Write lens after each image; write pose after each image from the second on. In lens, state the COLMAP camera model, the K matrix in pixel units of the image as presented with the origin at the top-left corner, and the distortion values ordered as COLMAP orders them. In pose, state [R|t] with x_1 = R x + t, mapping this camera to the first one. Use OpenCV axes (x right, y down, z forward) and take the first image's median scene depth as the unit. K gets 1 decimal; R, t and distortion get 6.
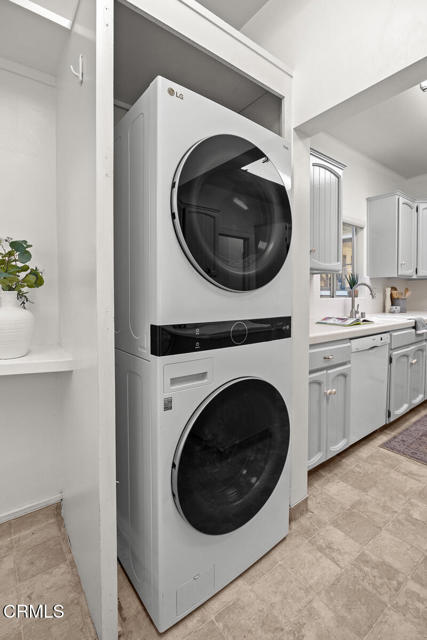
lens RADIAL K [[293.8, 0, 209.8], [0, 293.8, 300.9], [0, 0, 1]] dist [-0.015033, -0.000322]
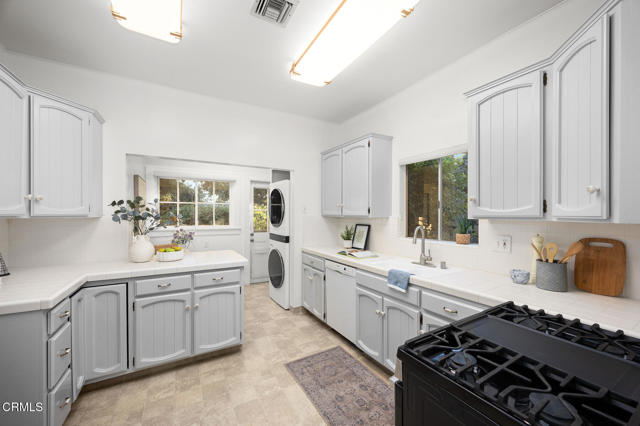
lens RADIAL K [[251.1, 0, 325.5], [0, 251.1, 215.4], [0, 0, 1]] dist [-0.002759, -0.000122]
pose [[-0.102465, 0.006625, -0.994715, 1.615855], [-0.029559, 0.999516, 0.009701, -0.113188], [0.994297, 0.030397, -0.102219, 0.954640]]
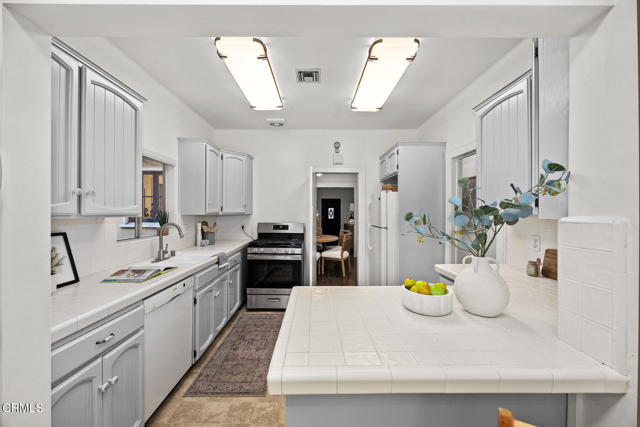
lens RADIAL K [[251.1, 0, 318.0], [0, 251.1, 213.4], [0, 0, 1]] dist [-0.002759, -0.000122]
pose [[0.583578, 0.001149, 0.812056, 0.148374], [0.016574, 0.999774, -0.013325, -0.088838], [-0.811888, 0.021235, 0.583427, 0.117574]]
